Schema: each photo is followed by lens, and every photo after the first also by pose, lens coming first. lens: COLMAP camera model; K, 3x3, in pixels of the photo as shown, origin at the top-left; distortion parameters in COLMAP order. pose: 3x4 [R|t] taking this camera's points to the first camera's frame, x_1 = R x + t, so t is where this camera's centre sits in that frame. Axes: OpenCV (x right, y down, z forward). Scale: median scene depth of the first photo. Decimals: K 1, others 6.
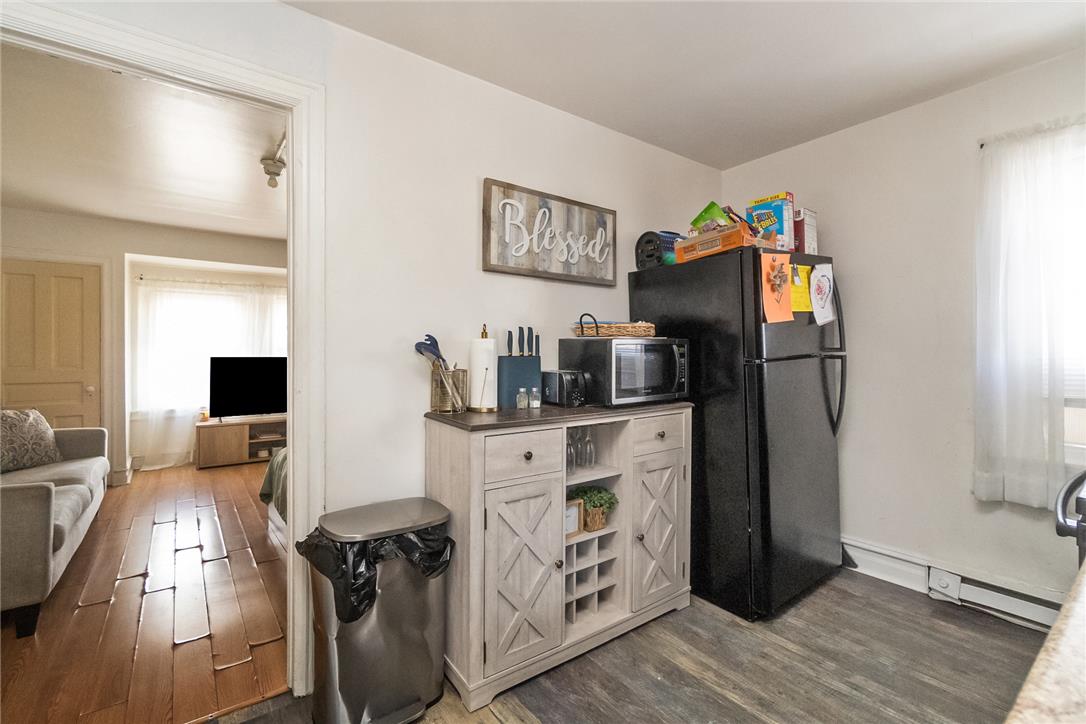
lens RADIAL K [[483.0, 0, 523.6], [0, 483.0, 348.5], [0, 0, 1]] dist [-0.006493, 0.000834]
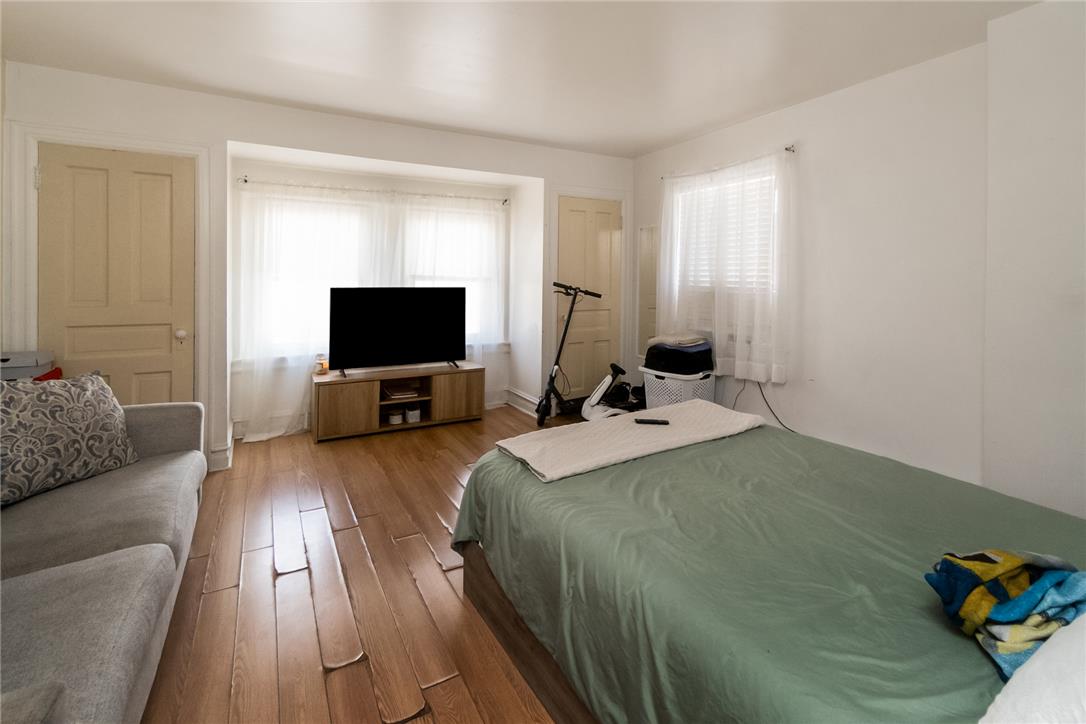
lens RADIAL K [[483.0, 0, 524.2], [0, 483.0, 276.0], [0, 0, 1]] dist [-0.006493, 0.000834]
pose [[0.992588, 0.006406, -0.121356, -0.274351], [-0.006415, 0.999979, 0.000321, -0.002131], [0.121356, 0.000460, 0.992609, 0.311509]]
